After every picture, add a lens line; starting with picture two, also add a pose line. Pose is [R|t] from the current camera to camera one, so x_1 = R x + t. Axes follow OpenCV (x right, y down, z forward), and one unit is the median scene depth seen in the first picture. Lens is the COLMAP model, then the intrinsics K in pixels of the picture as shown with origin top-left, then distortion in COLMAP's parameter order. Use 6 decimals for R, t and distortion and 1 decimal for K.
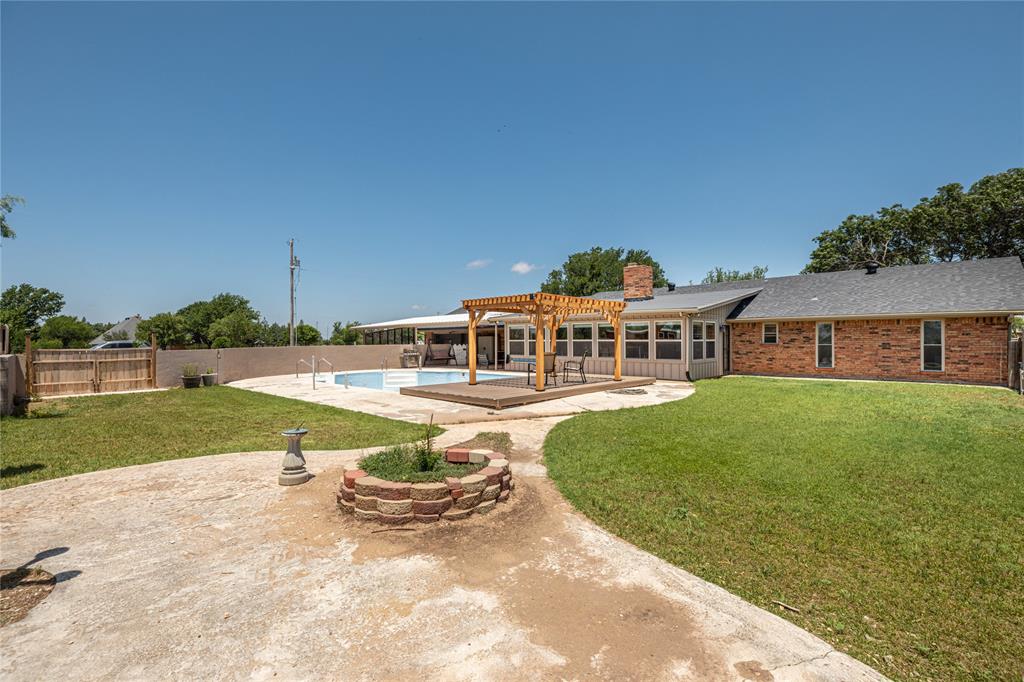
lens RADIAL K [[459.8, 0, 513.0], [0, 459.8, 336.4], [0, 0, 1]] dist [0.006985, -0.000072]
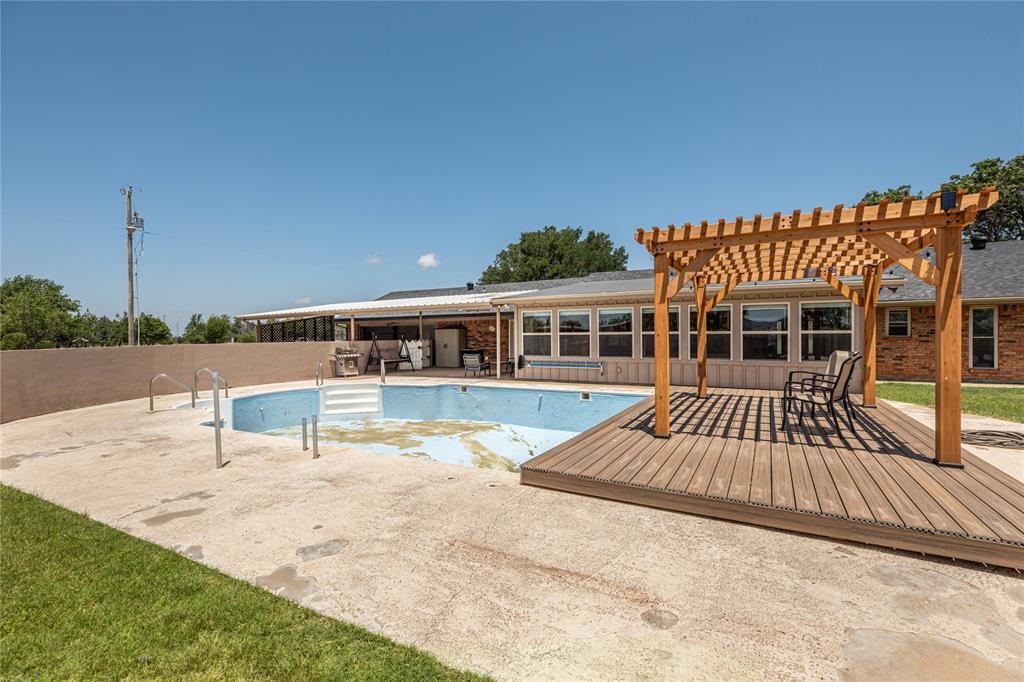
lens RADIAL K [[459.8, 0, 513.0], [0, 459.8, 336.4], [0, 0, 1]] dist [0.006985, -0.000072]
pose [[0.969761, -0.004101, 0.244024, -0.139257], [0.002042, 0.999960, 0.008691, 0.005158], [-0.244050, -0.007930, 0.969730, 0.280663]]
